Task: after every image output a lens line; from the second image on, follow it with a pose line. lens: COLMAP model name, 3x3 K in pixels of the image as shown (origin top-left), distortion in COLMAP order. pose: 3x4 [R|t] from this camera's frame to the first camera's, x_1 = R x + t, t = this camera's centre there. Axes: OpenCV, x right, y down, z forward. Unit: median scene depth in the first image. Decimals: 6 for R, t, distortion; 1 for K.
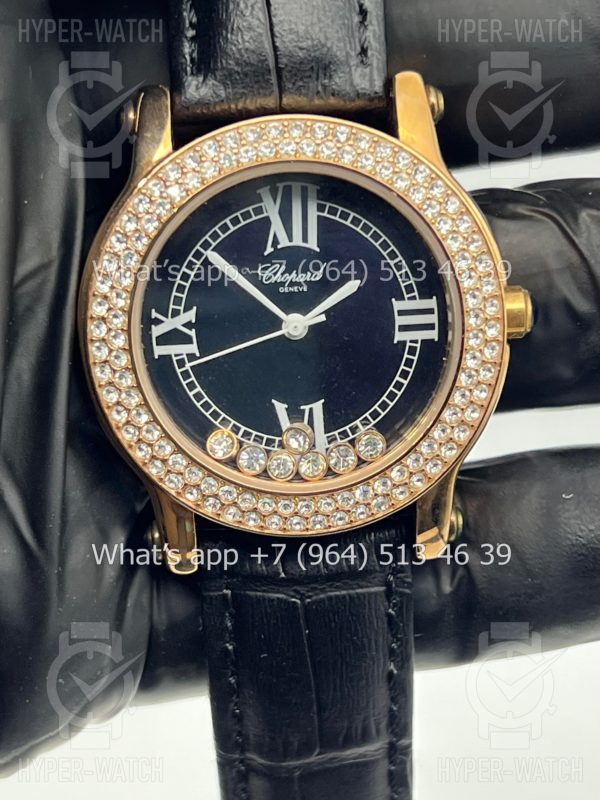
lens RADIAL K [[1802.9, 0, 283.2], [0, 1802.9, 399.5], [0, 0, 1]] dist [0.082874, 0.000000]
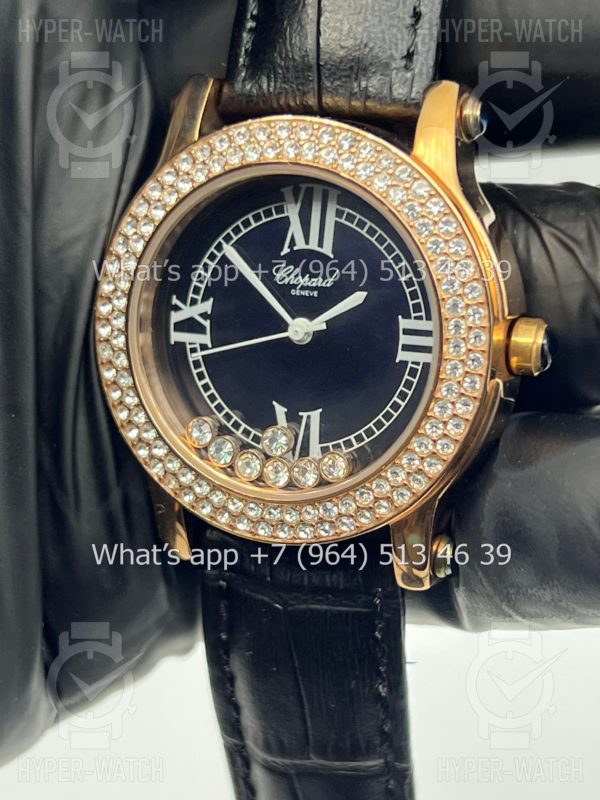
lens RADIAL K [[1802.9, 0, 295.1], [0, 1802.9, 400.7], [0, 0, 1]] dist [0.082874, 0.000000]
pose [[0.908013, 0.148282, -0.391822, 0.394235], [-0.136842, 0.988944, 0.057137, -0.058737], [0.395963, 0.001736, 0.918265, 0.099019]]
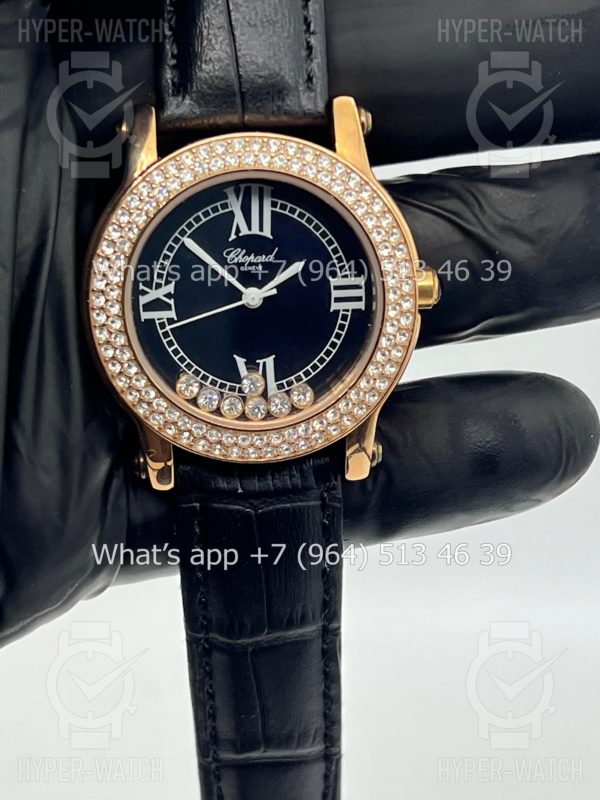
lens RADIAL K [[1802.9, 0, 280.6], [0, 1802.9, 414.1], [0, 0, 1]] dist [0.082874, 0.000000]
pose [[0.999533, 0.010532, 0.028684, -0.009322], [-0.012463, 0.997607, 0.068009, -0.045463], [-0.027900, -0.068334, 0.997272, -0.272733]]
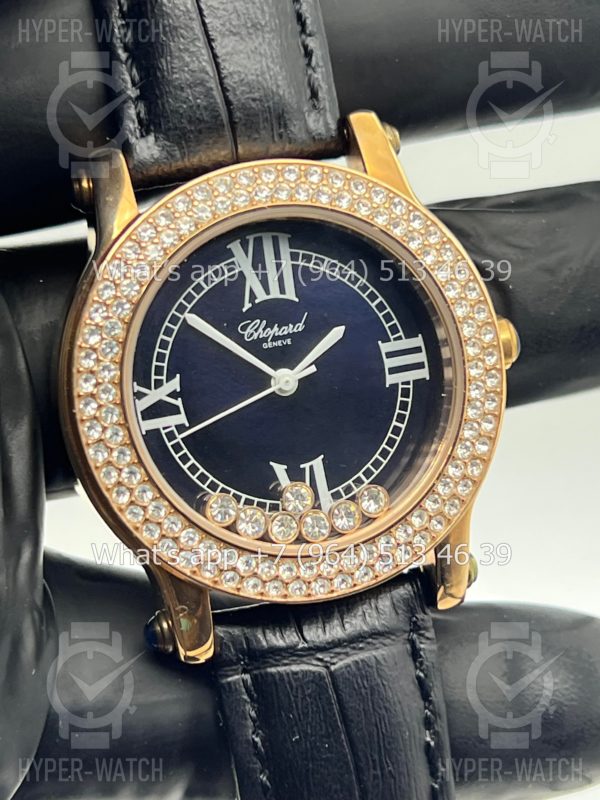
lens RADIAL K [[1802.9, 0, 268.1], [0, 1802.9, 370.7], [0, 0, 1]] dist [0.082874, 0.000000]
pose [[0.977201, -0.121847, 0.173874, -0.166584], [0.139850, 0.985574, -0.095315, 0.042984], [-0.159752, 0.117459, 0.980144, 0.069808]]
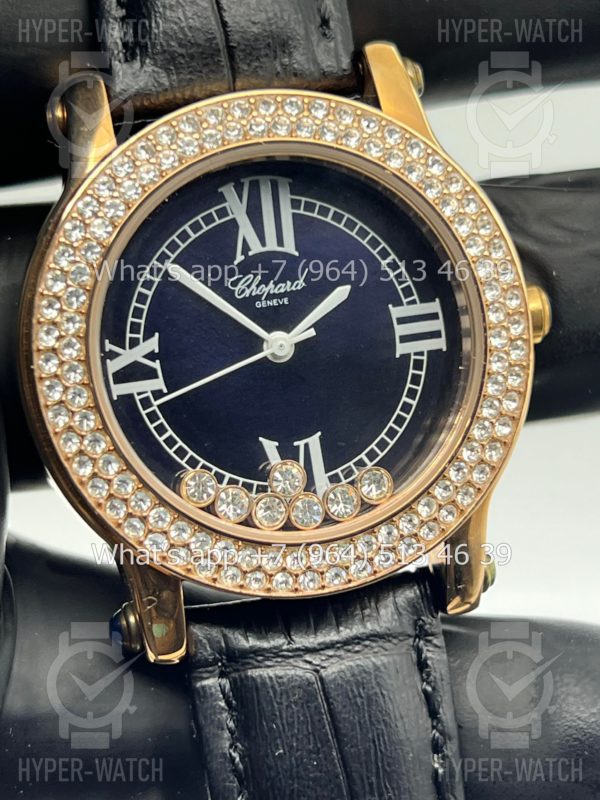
lens RADIAL K [[1802.9, 0, 277.2], [0, 1802.9, 391.9], [0, 0, 1]] dist [0.082874, 0.000000]
pose [[0.986554, -0.087355, 0.138129, -0.111020], [0.102670, 0.988842, -0.107939, 0.069858], [-0.127159, 0.120669, 0.984515, 0.184752]]
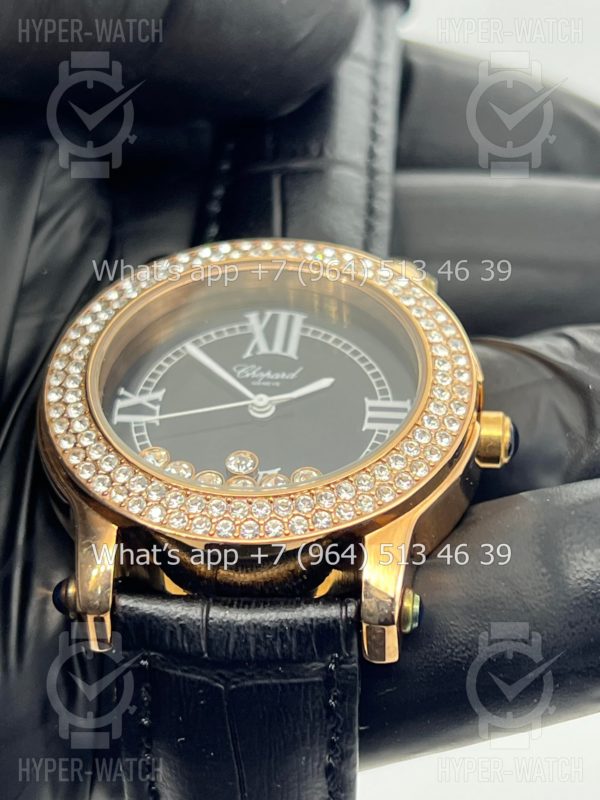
lens RADIAL K [[1802.9, 0, 302.3], [0, 1802.9, 398.1], [0, 0, 1]] dist [0.082874, 0.000000]
pose [[0.988043, 0.046500, -0.147001, 0.170524], [-0.142634, 0.637692, -0.756971, 0.686915], [0.058543, 0.768887, 0.636699, 0.381833]]
